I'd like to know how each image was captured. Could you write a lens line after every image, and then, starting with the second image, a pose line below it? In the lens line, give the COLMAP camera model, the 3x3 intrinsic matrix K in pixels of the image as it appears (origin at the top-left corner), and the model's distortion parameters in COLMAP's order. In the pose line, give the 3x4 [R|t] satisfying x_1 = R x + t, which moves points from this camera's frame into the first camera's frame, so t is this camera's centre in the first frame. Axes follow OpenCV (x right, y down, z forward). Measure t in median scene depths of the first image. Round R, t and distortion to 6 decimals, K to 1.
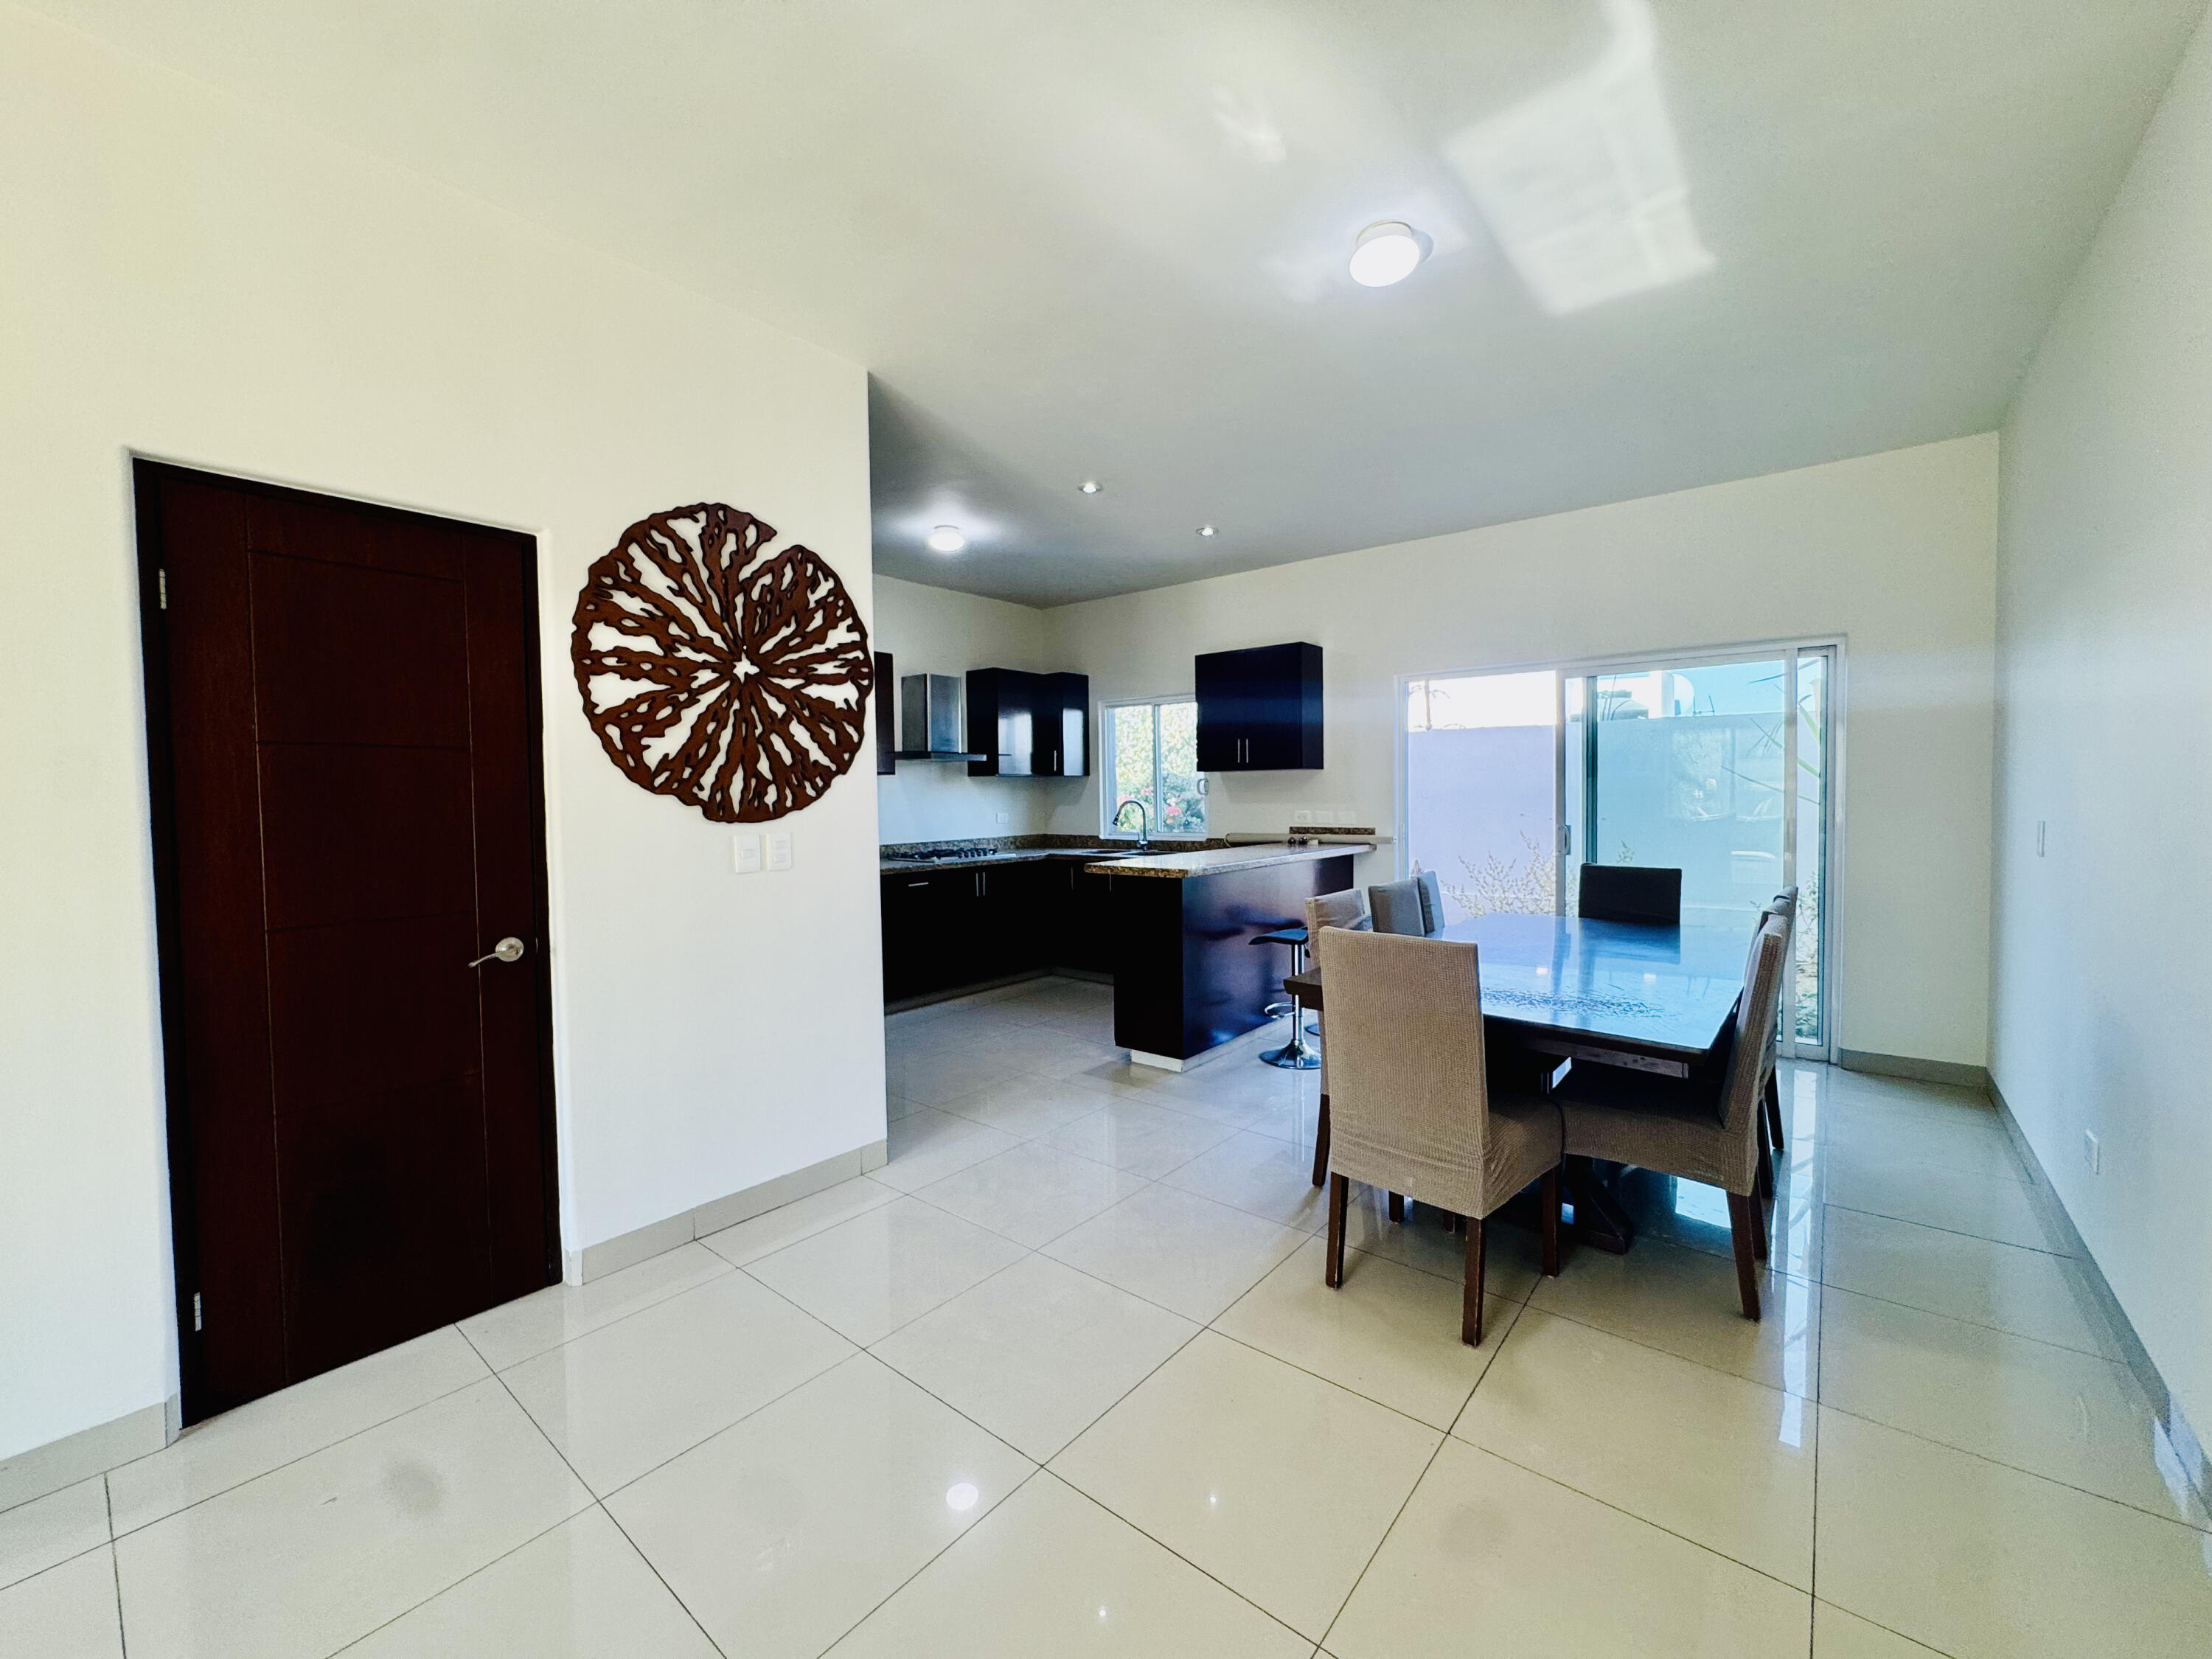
lens RADIAL K [[888.2, 0, 1102.0], [0, 888.2, 827.6], [0, 0, 1]] dist [-0.000408, 0.000144]
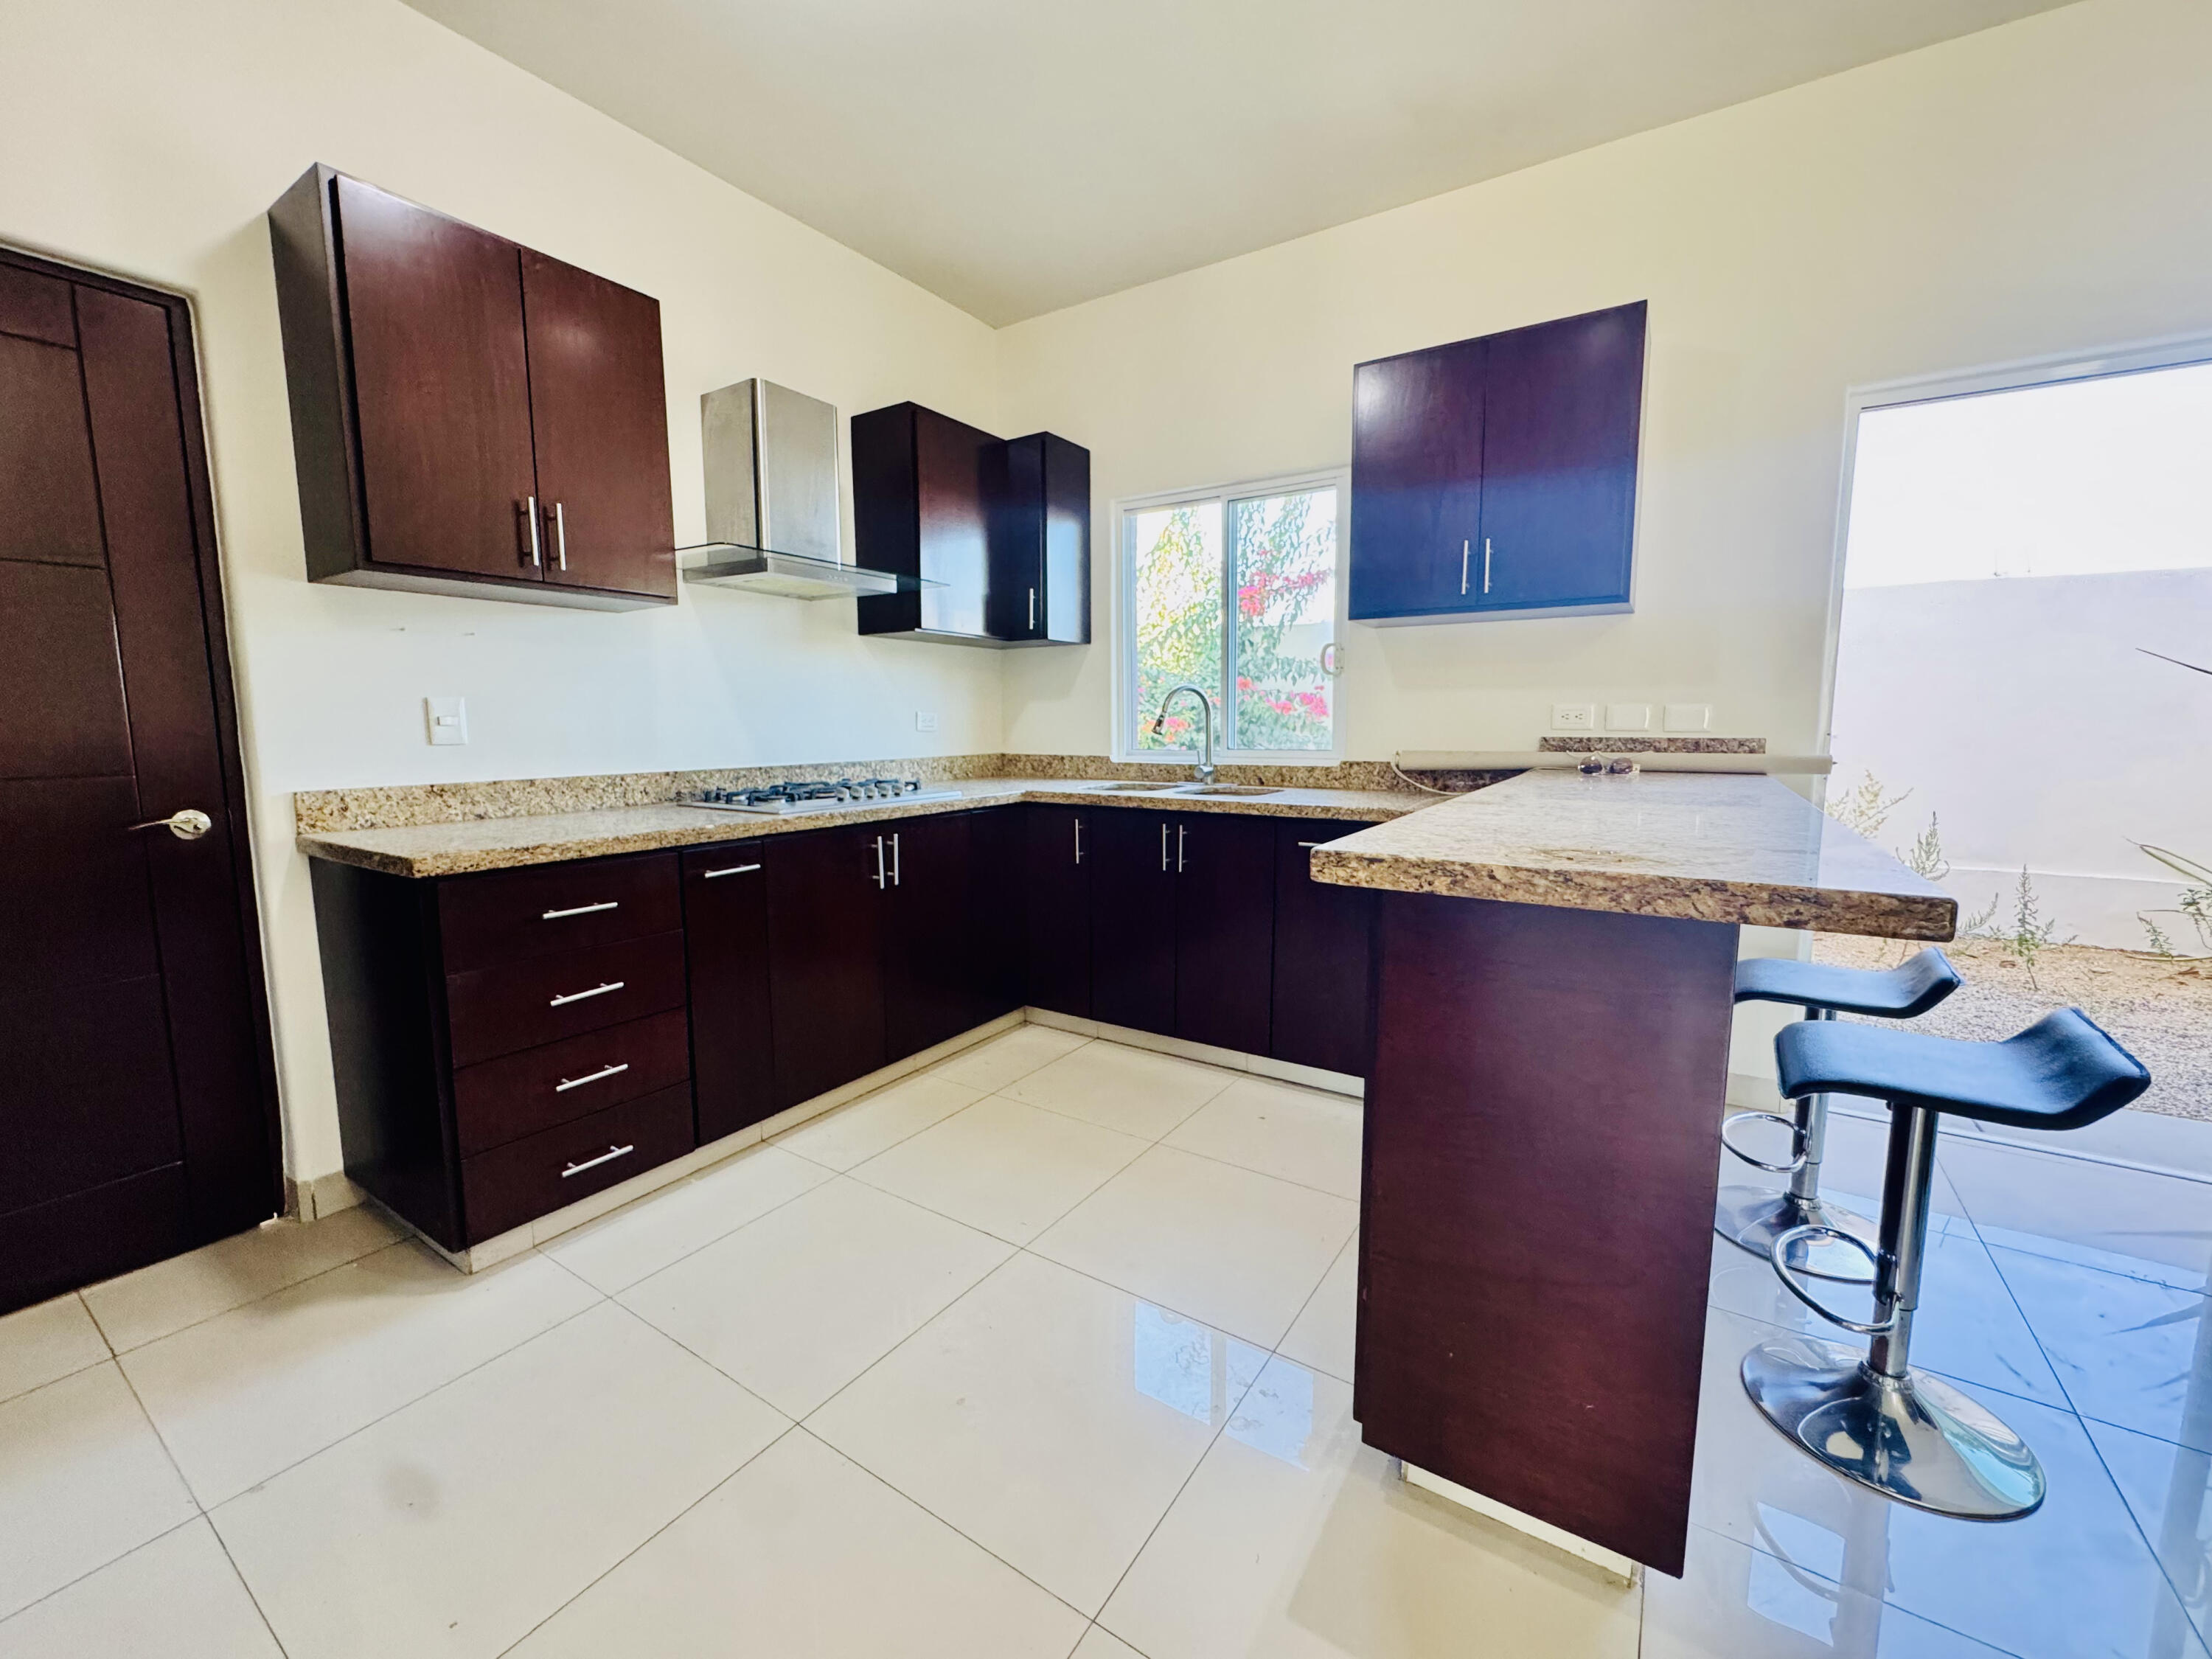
lens RADIAL K [[888.2, 0, 1102.0], [0, 888.2, 827.6], [0, 0, 1]] dist [-0.000408, 0.000144]
pose [[0.994274, -0.004289, 0.106778, -0.074802], [-0.004262, 0.996808, 0.079726, 0.010461], [-0.106779, -0.079725, 0.991081, 0.527046]]
